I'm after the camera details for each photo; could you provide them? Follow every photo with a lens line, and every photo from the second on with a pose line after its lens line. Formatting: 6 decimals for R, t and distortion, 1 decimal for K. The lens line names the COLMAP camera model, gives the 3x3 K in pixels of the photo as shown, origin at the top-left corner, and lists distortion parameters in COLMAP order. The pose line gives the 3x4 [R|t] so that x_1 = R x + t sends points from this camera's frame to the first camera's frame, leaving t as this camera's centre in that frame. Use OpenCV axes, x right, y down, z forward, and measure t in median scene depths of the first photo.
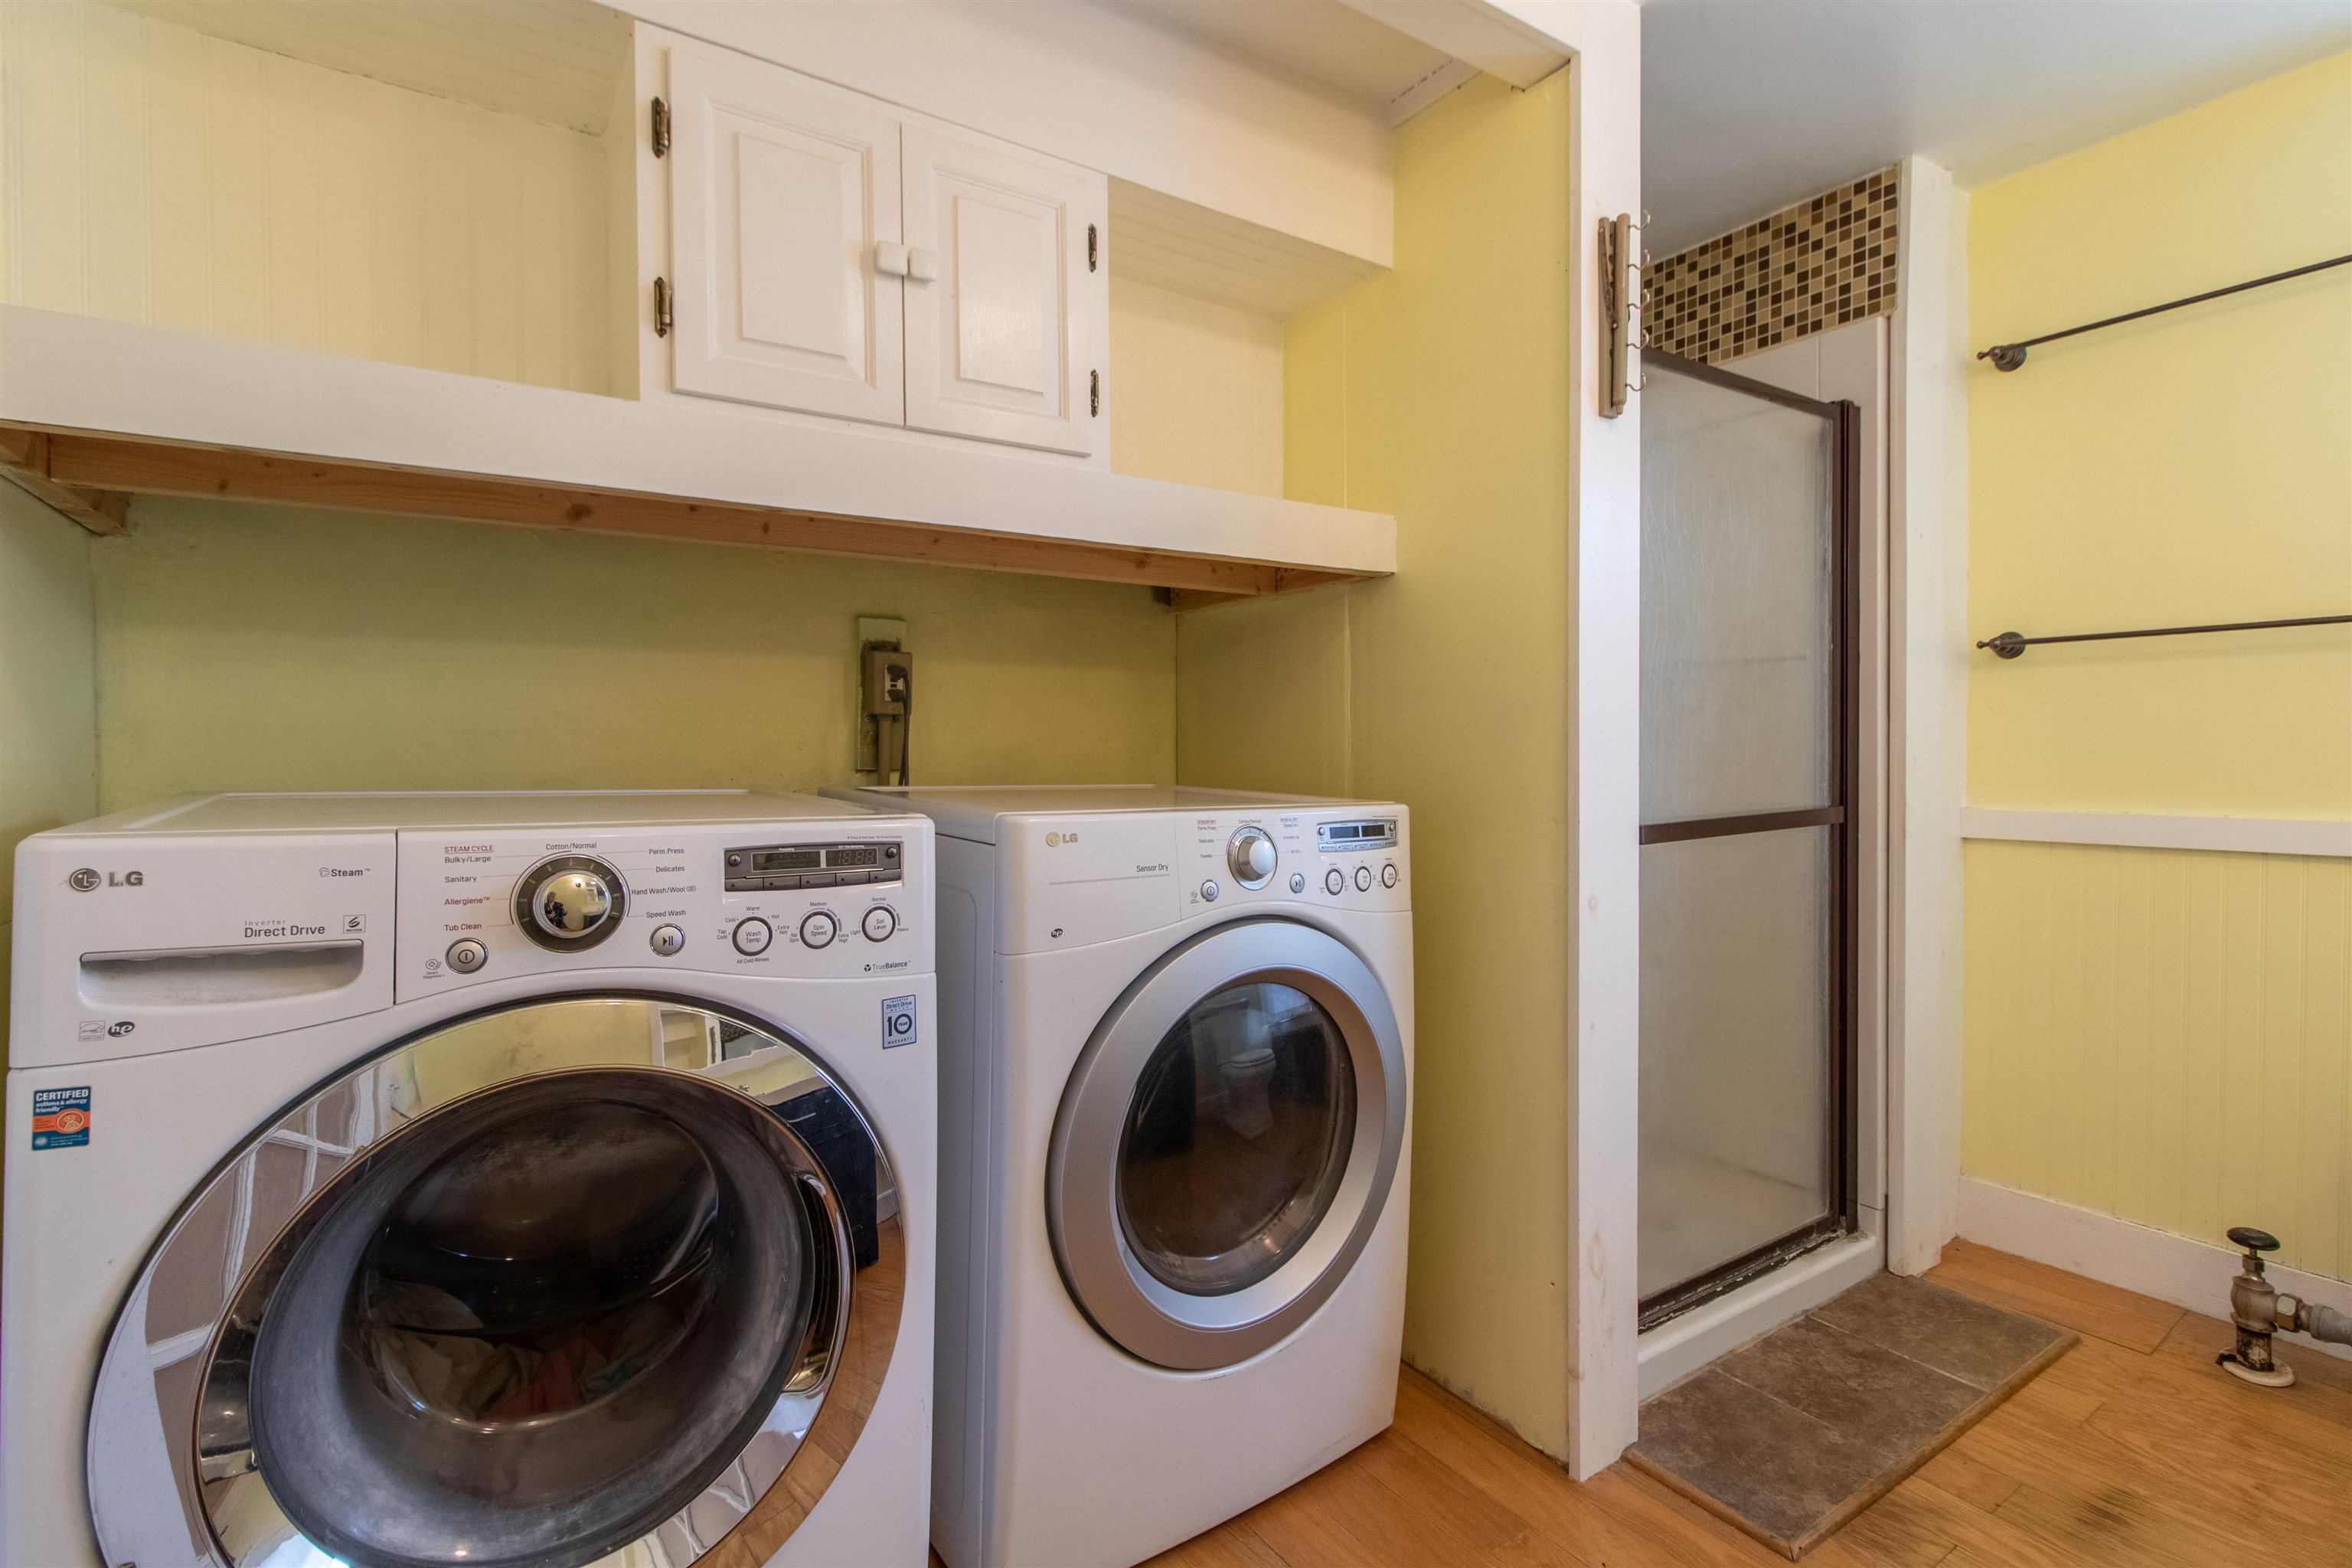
lens RADIAL K [[1106.2, 0, 1185.5], [0, 1106.2, 765.8], [0, 0, 1]] dist [0.002583, -0.000952]
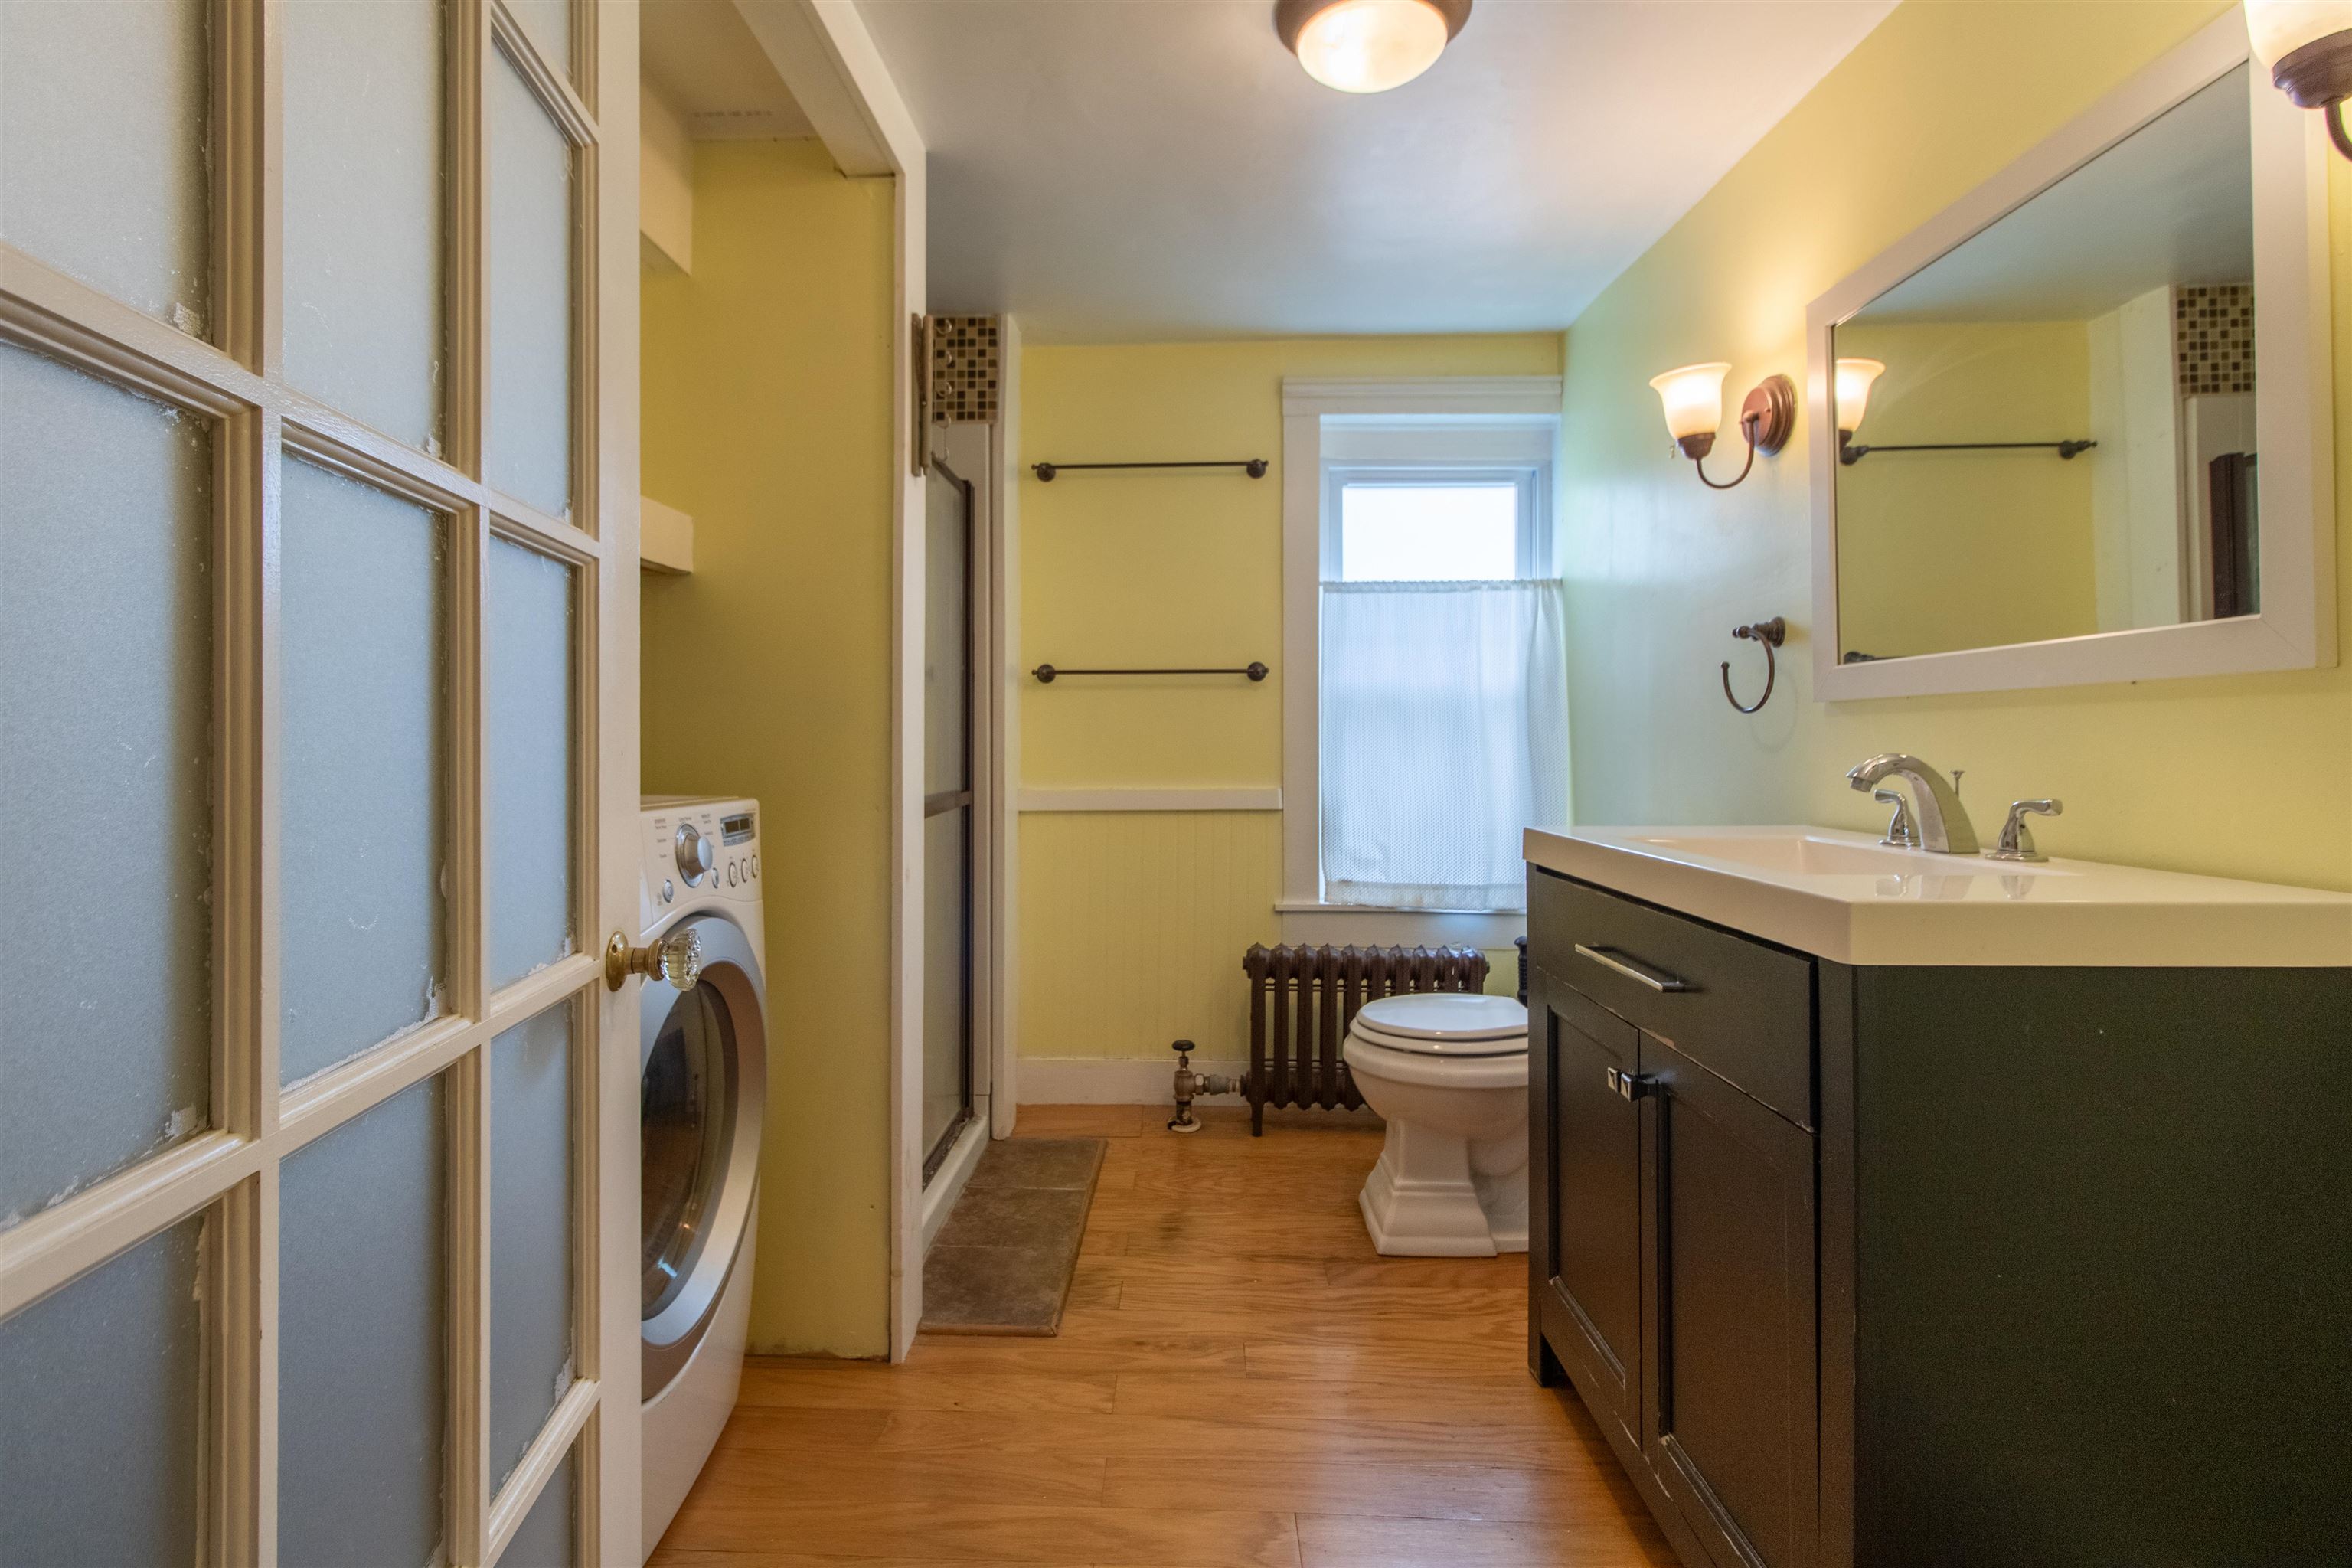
lens RADIAL K [[1106.2, 0, 1169.4], [0, 1106.2, 741.4], [0, 0, 1]] dist [0.002583, -0.000952]
pose [[0.583985, 0.005425, 0.811746, -0.372251], [0.010494, 0.999844, -0.014232, -0.000147], [-0.811697, 0.016829, 0.583837, 0.052447]]
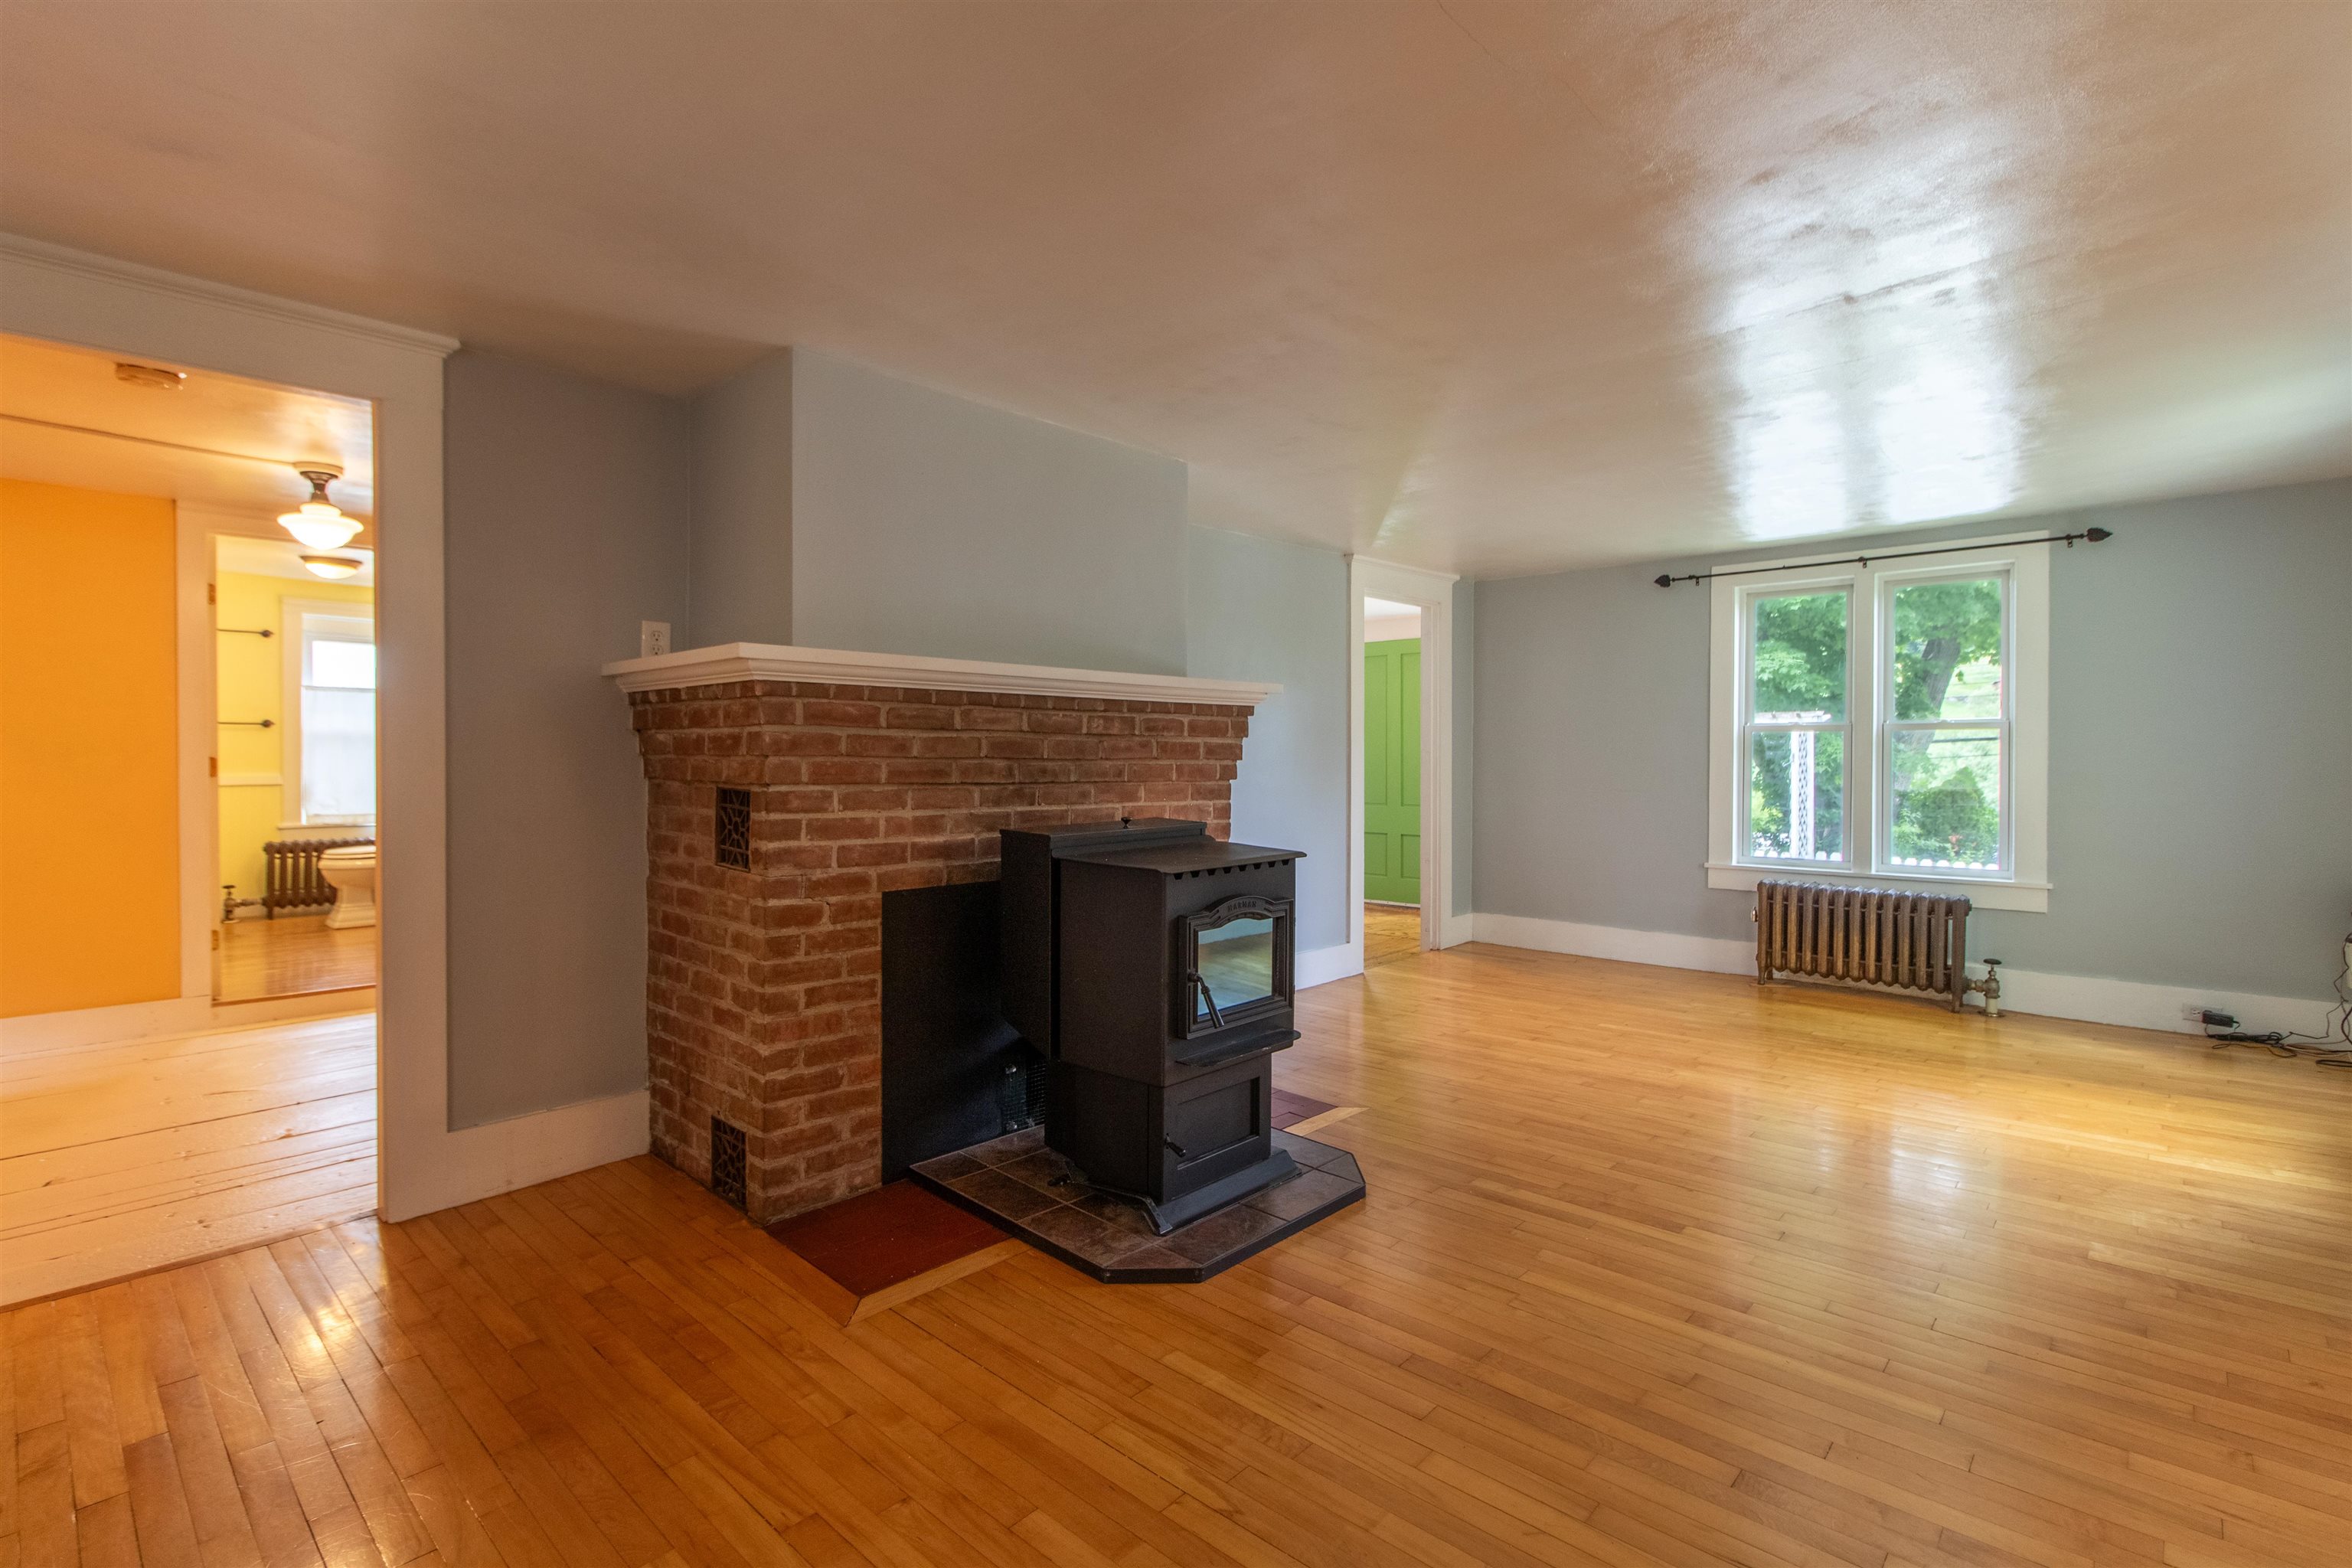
lens RADIAL K [[1106.2, 0, 1177.4], [0, 1106.2, 773.9], [0, 0, 1]] dist [0.002583, -0.000952]
pose [[-0.218363, -0.007991, 0.975835, -3.352030], [0.009815, 0.999898, 0.010384, 0.035348], [-0.975818, 0.011846, -0.218262, -1.306052]]
